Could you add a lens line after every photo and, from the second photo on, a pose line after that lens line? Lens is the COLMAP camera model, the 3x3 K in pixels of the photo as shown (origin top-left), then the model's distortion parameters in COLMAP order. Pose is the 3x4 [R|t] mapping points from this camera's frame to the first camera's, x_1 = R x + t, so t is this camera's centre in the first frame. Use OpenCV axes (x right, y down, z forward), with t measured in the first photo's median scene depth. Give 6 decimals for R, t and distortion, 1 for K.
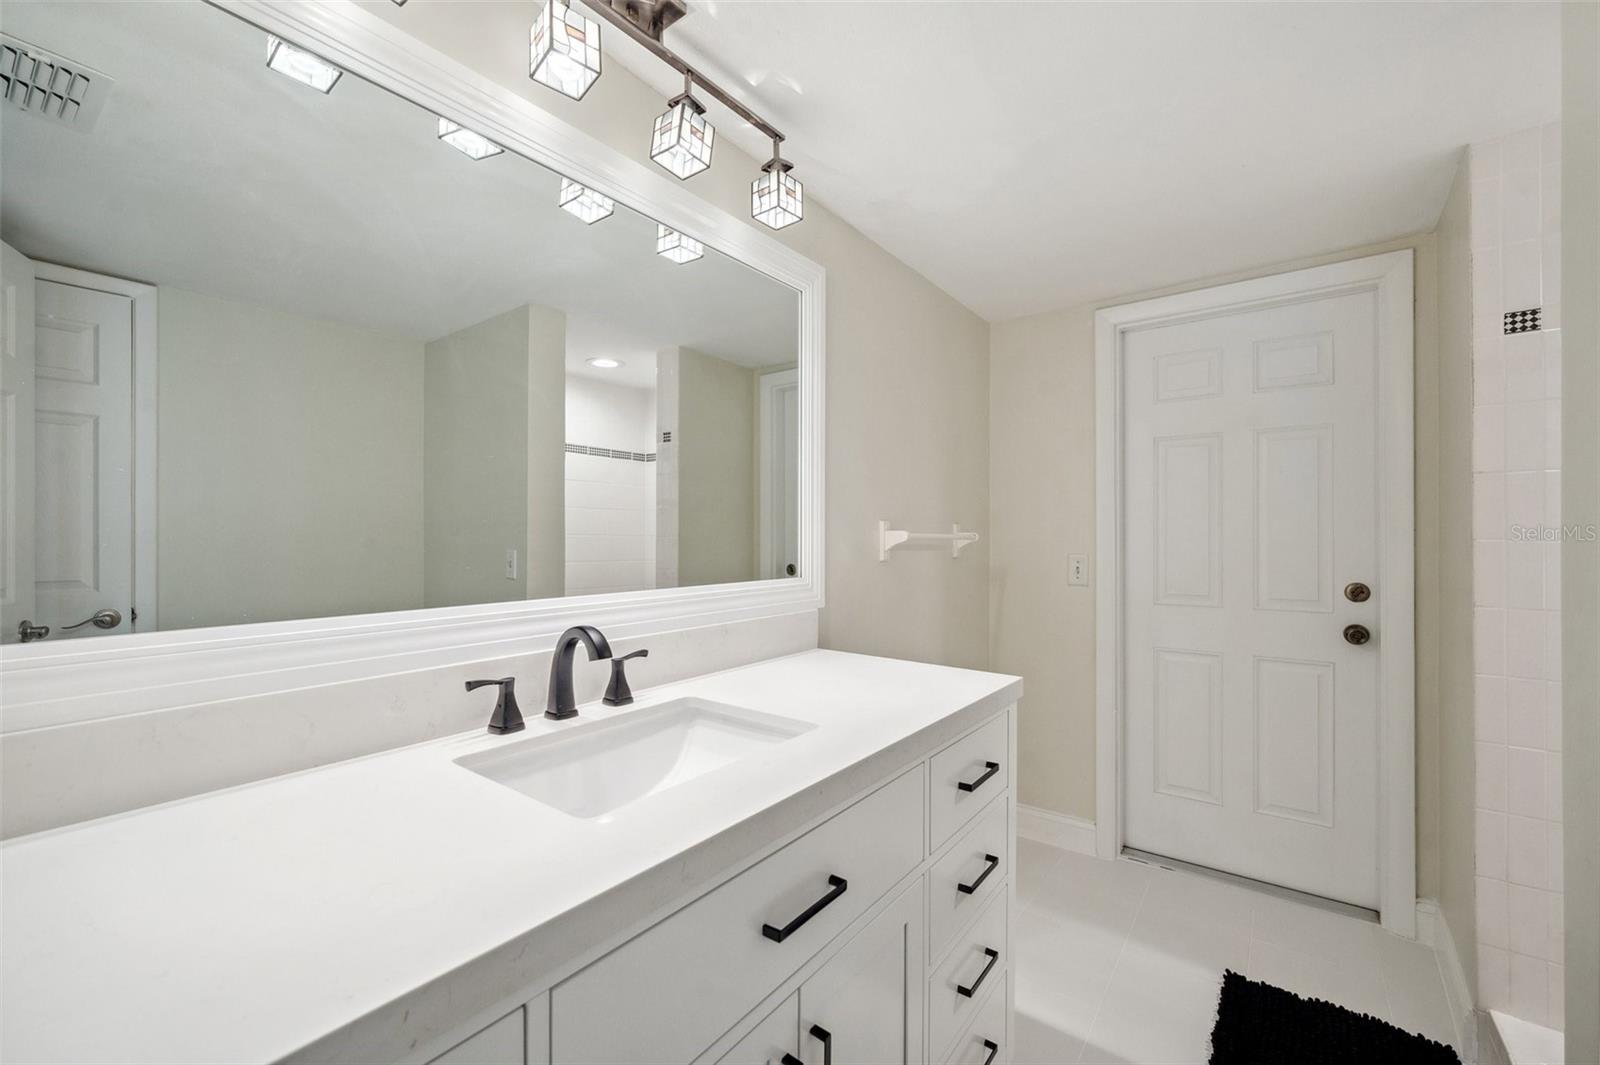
lens RADIAL K [[657.1, 0, 801.5], [0, 657.1, 530.7], [0, 0, 1]] dist [-0.001218, -0.000106]
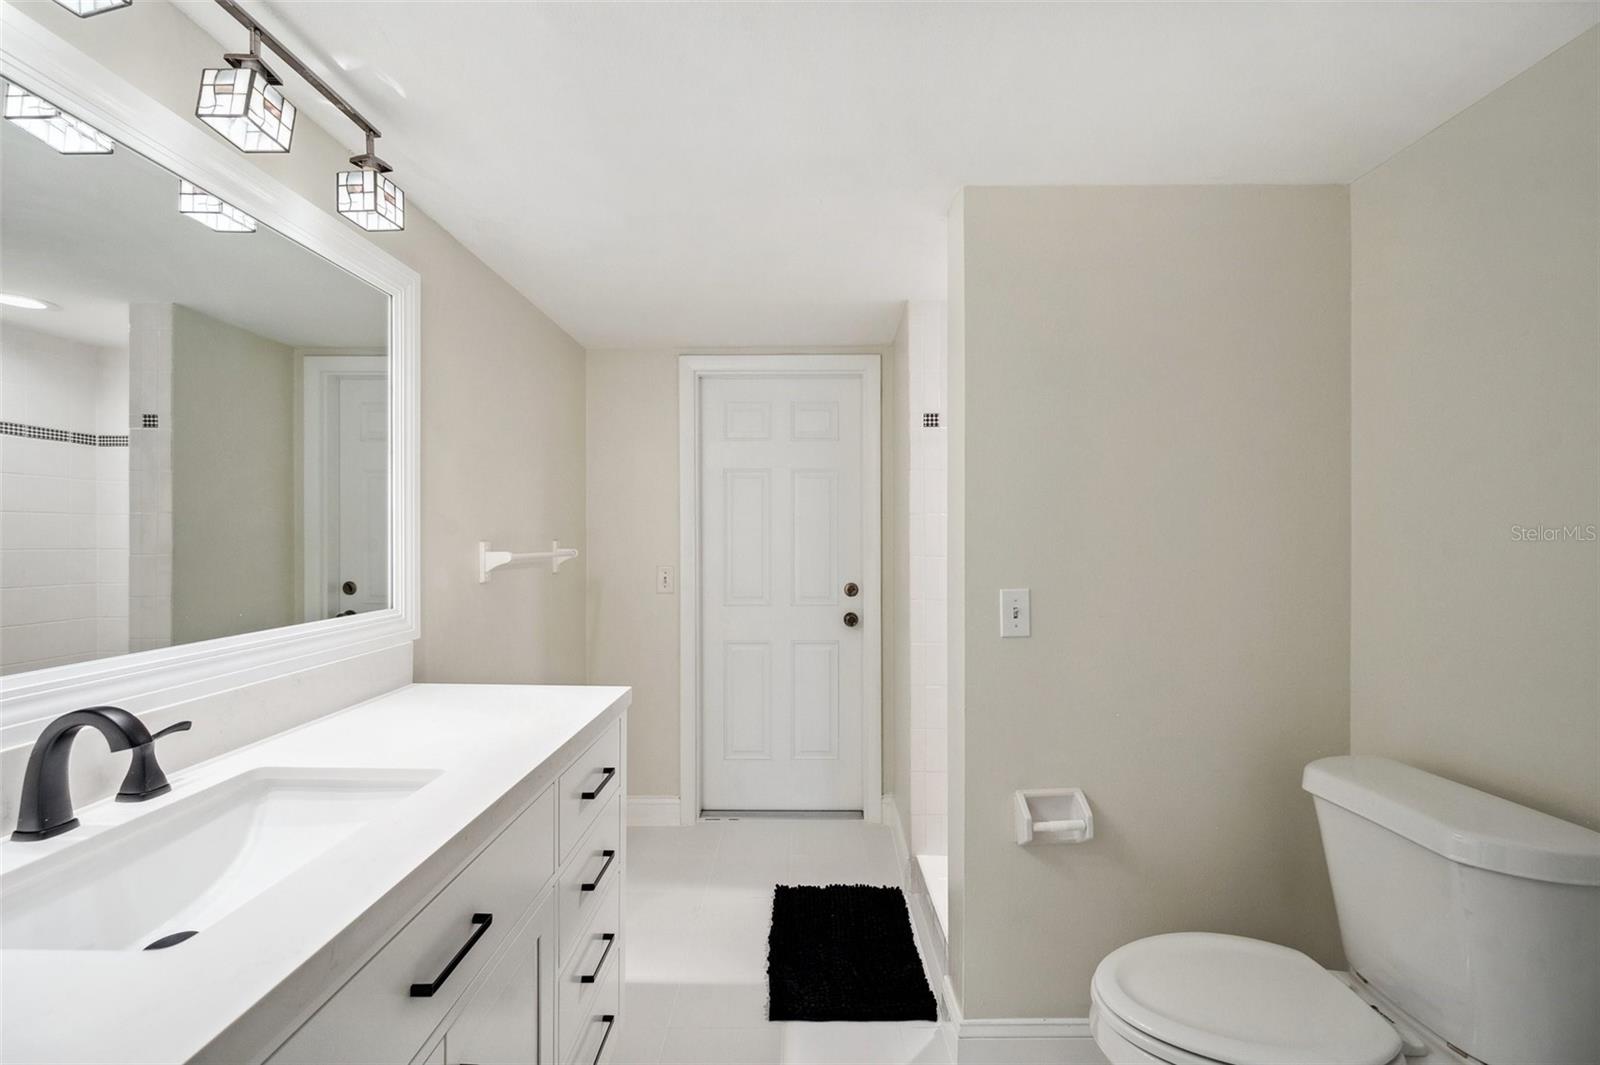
lens RADIAL K [[633.7, 0, 799.9], [0, 633.7, 527.4], [0, 0, 1]] dist [-0.001556, -0.000166]
pose [[0.808709, 0.005065, 0.588188, -0.071640], [-0.002283, 0.999982, -0.005472, -0.046252], [-0.588205, 0.003083, 0.808706, -0.063730]]
